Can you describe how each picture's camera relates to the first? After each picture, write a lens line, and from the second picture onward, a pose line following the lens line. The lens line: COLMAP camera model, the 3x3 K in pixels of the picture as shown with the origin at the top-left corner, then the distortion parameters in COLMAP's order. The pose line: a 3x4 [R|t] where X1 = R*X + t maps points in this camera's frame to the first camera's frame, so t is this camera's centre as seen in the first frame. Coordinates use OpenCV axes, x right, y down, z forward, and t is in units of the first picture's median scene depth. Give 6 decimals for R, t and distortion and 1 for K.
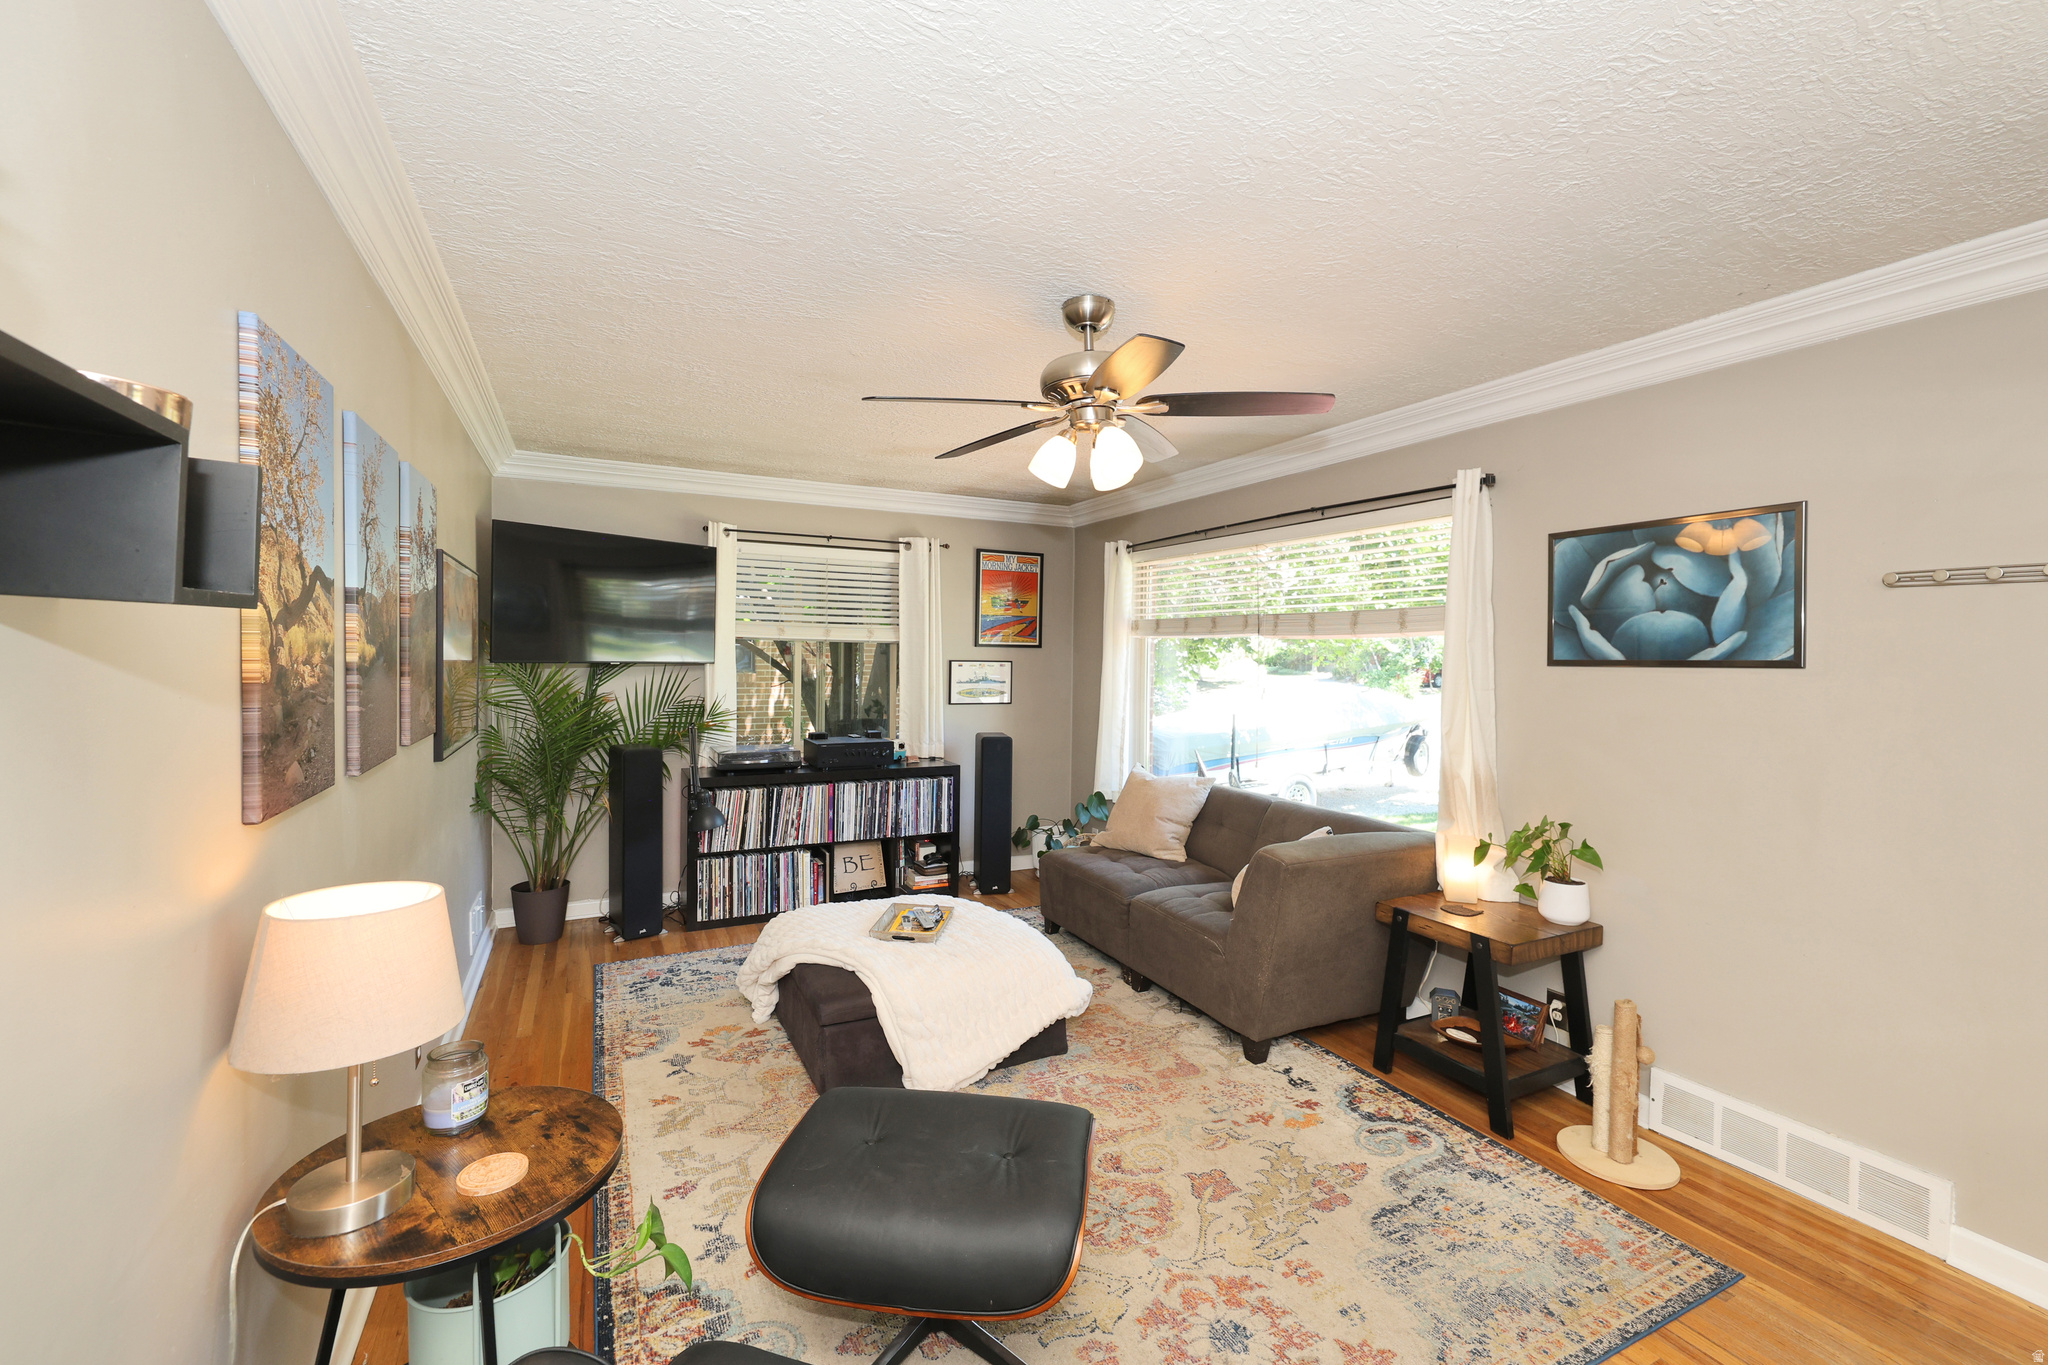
lens RADIAL K [[870.0, 0, 1028.6], [0, 870.0, 665.9], [0, 0, 1]] dist [-0.002596, 0.000120]
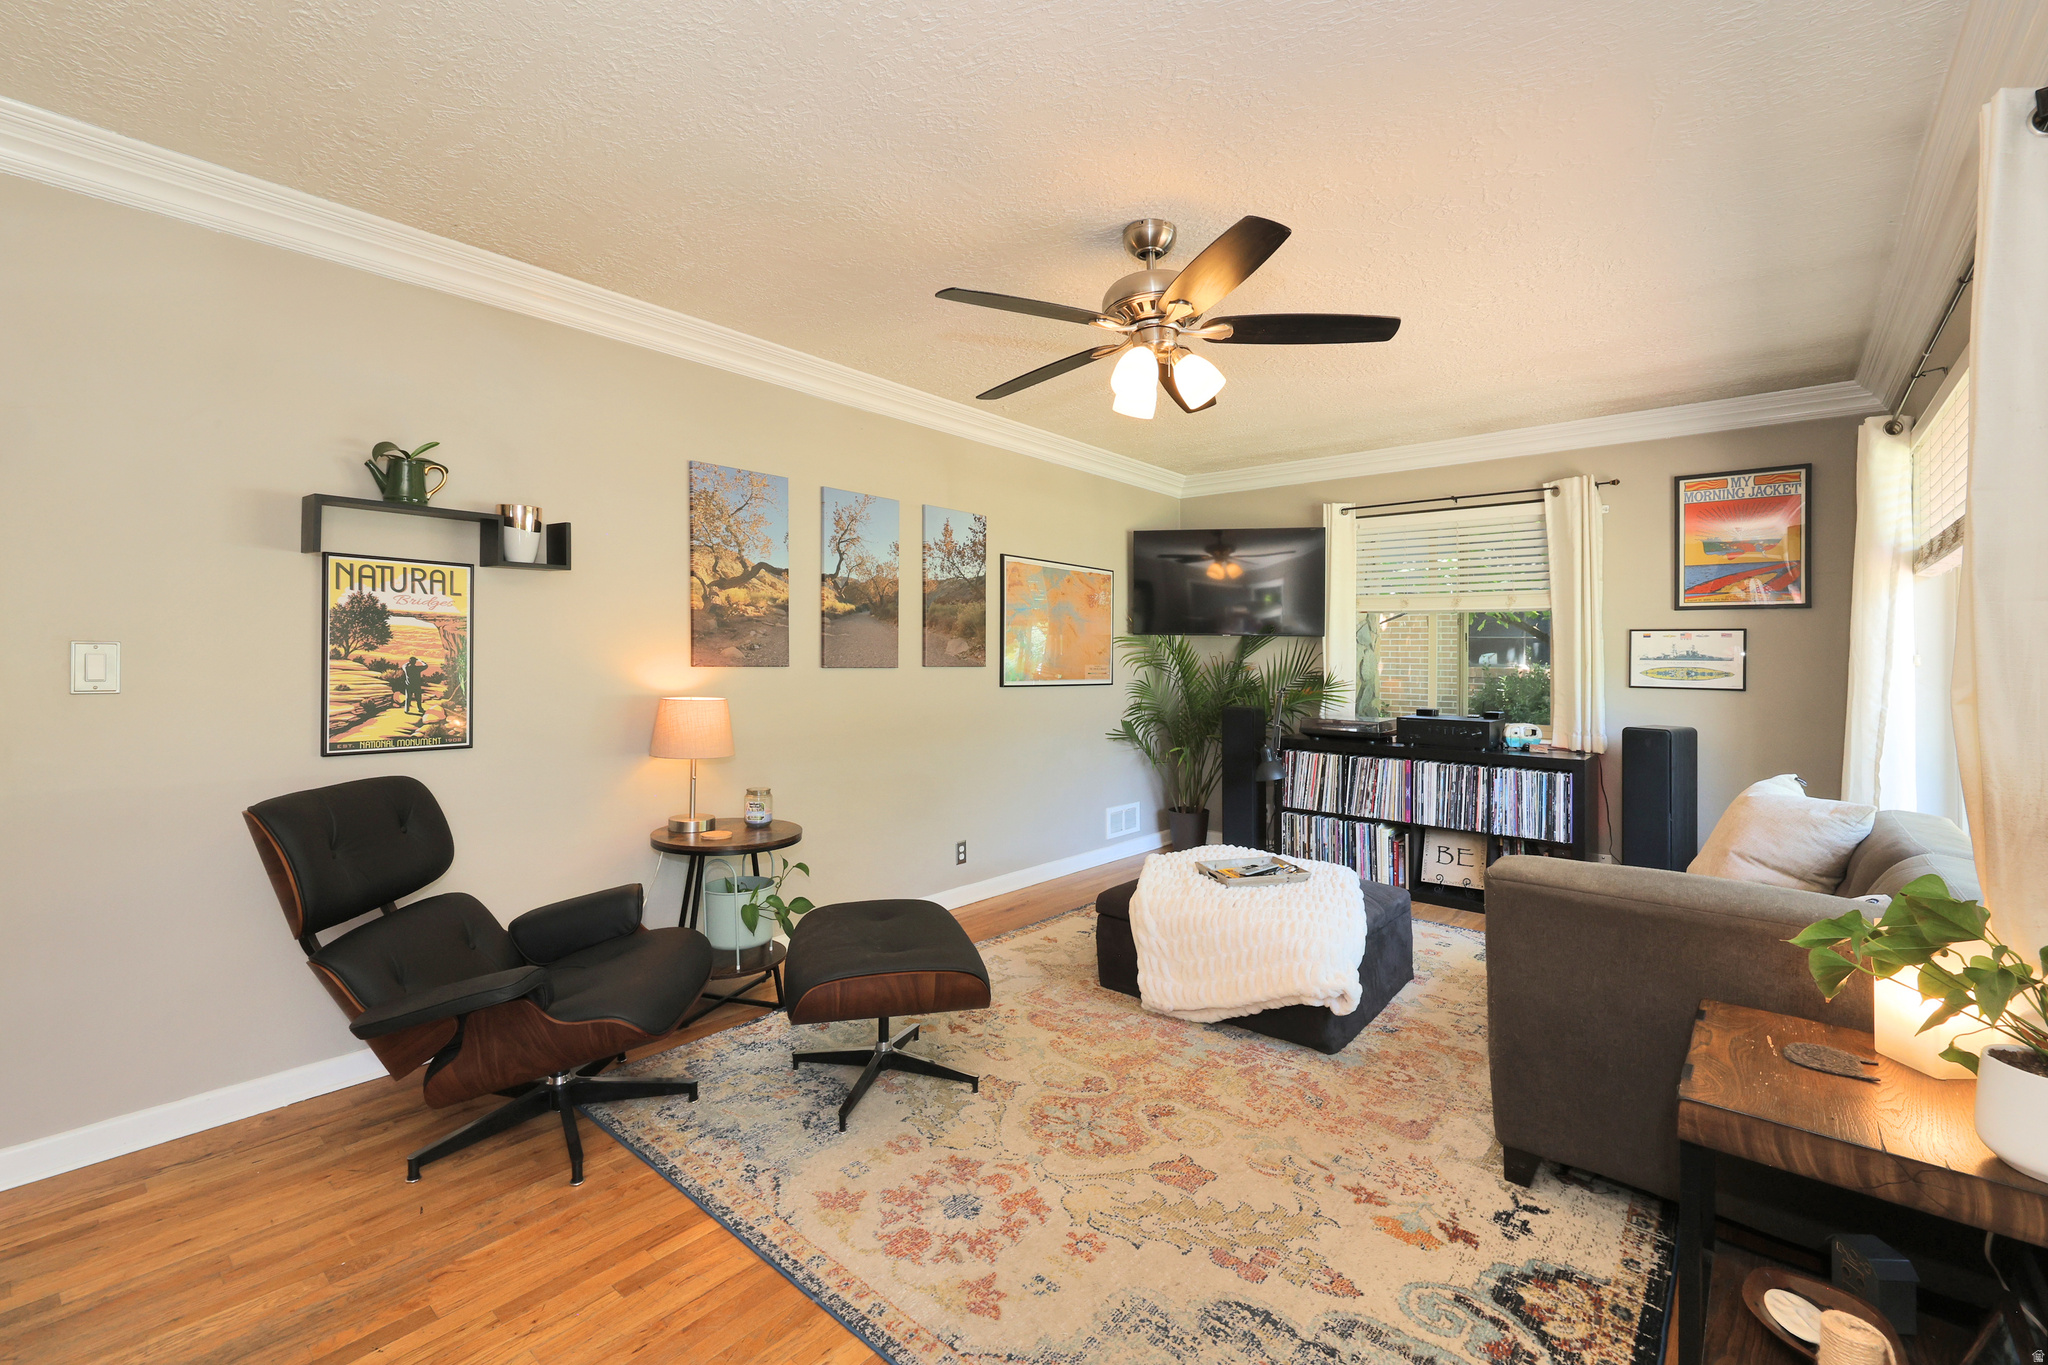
lens RADIAL K [[870.0, 0, 1028.6], [0, 870.0, 665.9], [0, 0, 1]] dist [-0.002596, 0.000120]
pose [[0.383397, 0.001888, -0.923582, 0.498798], [-0.020537, 0.999768, -0.006481, 0.049677], [0.923355, 0.021453, 0.383347, 0.265865]]
